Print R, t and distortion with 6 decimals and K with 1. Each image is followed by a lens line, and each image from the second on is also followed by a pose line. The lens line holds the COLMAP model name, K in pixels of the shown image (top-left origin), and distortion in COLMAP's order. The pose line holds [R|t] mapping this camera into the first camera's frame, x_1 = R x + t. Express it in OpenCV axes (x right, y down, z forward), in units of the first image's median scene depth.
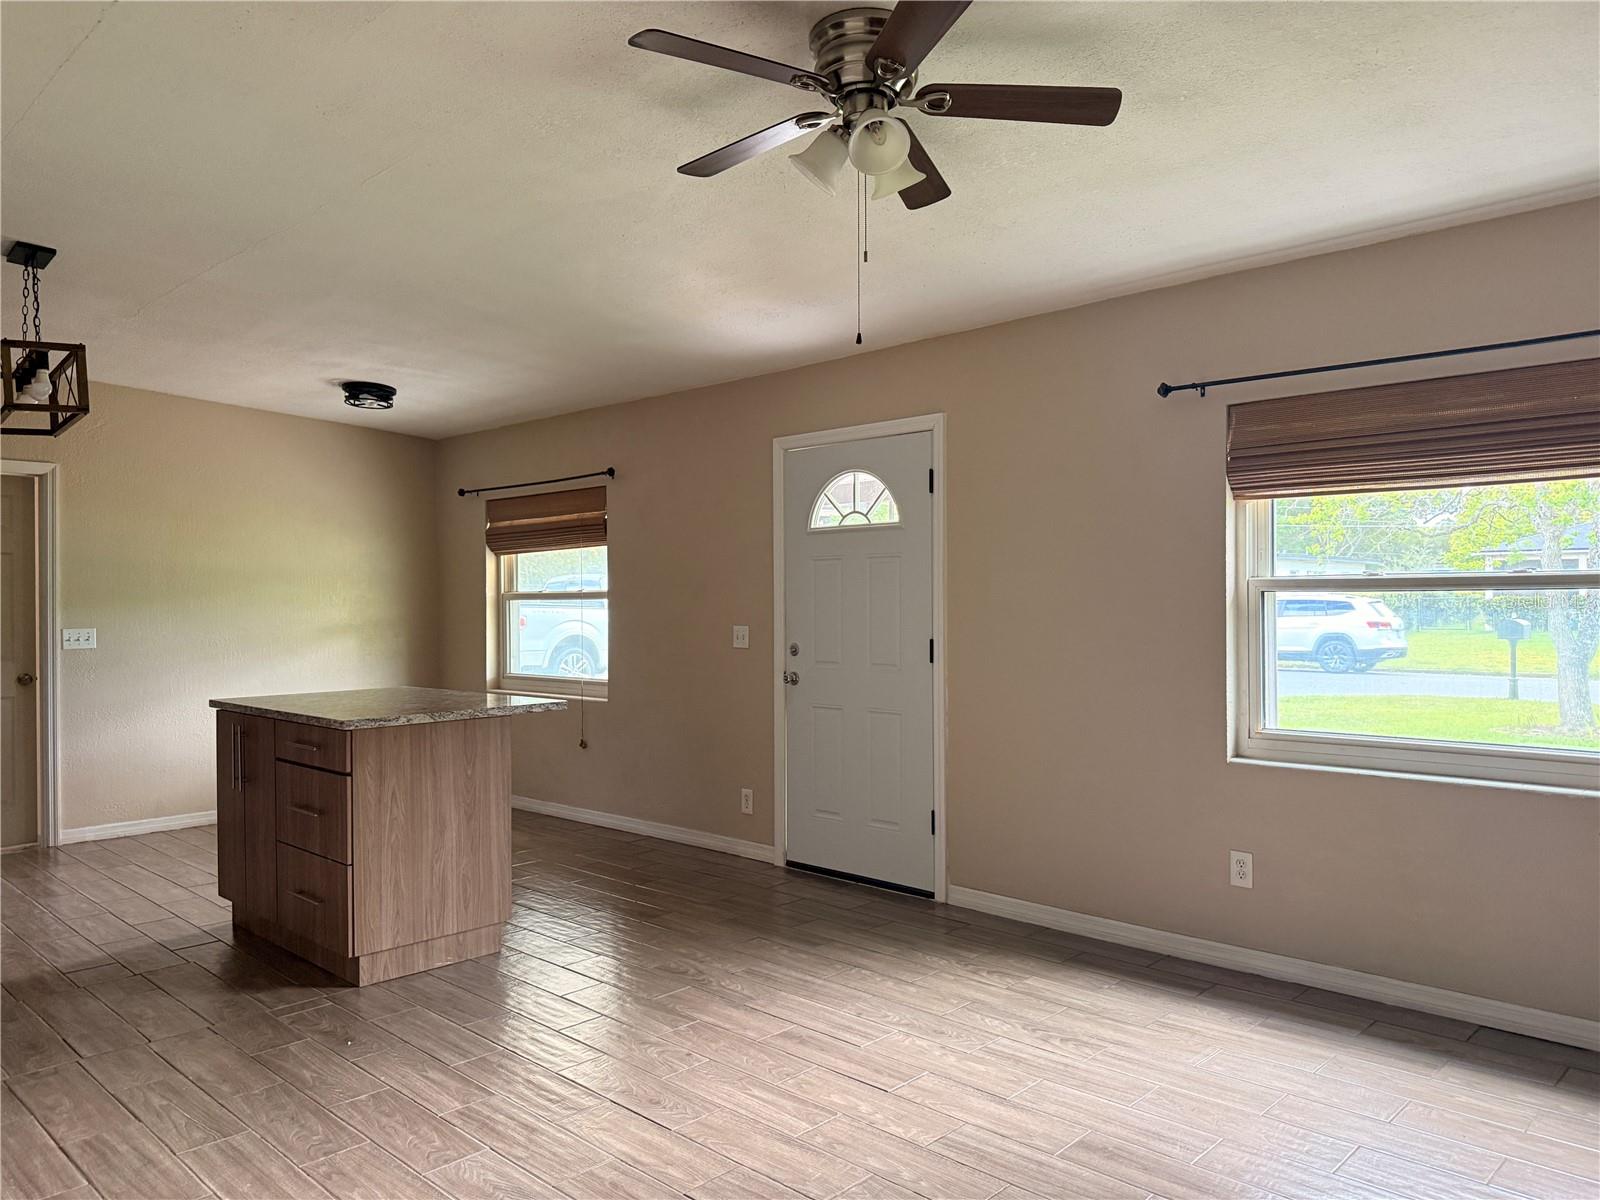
lens RADIAL K [[1137.0, 0, 803.3], [0, 1137.0, 598.6], [0, 0, 1]] dist [0.081047, -0.100477]
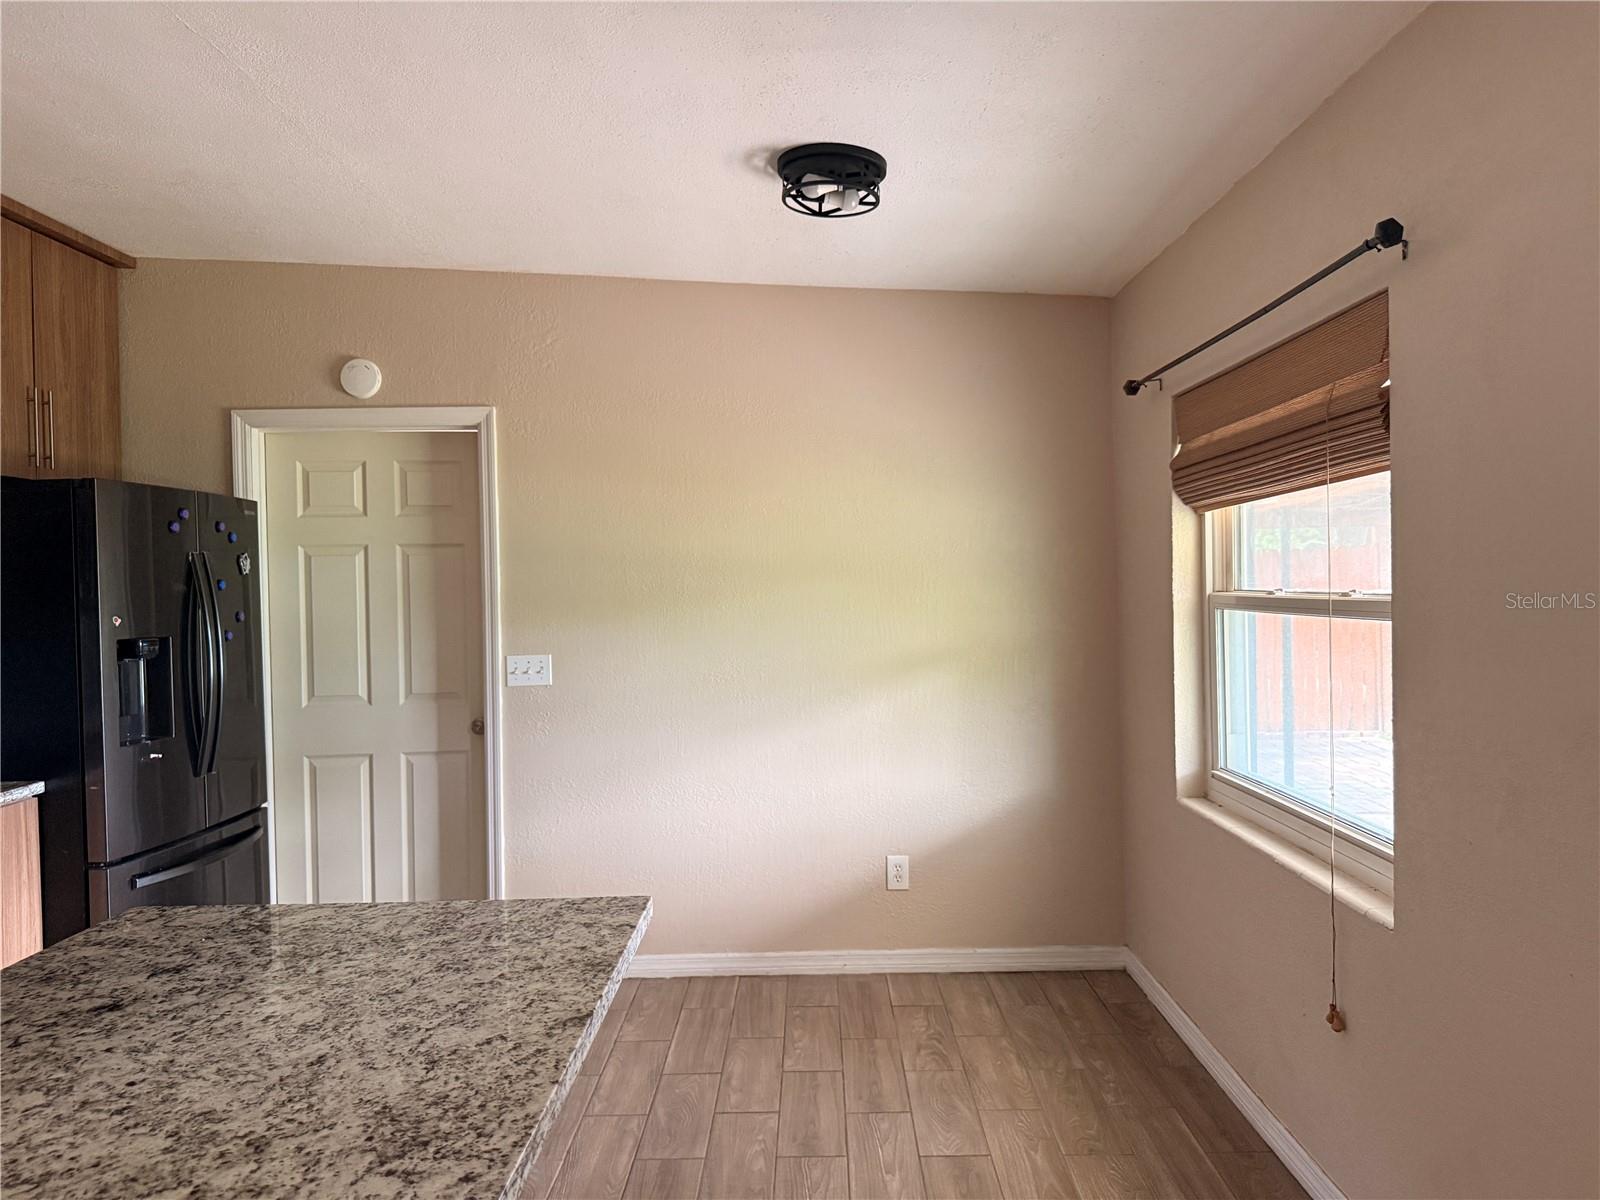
lens RADIAL K [[1137.0, 0, 803.3], [0, 1137.0, 598.6], [0, 0, 1]] dist [0.081047, -0.100477]
pose [[0.681647, 0.003395, -0.731673, -0.040034], [0.013473, 0.999761, 0.017190, -0.014315], [0.731557, -0.021575, 0.681439, 0.628607]]
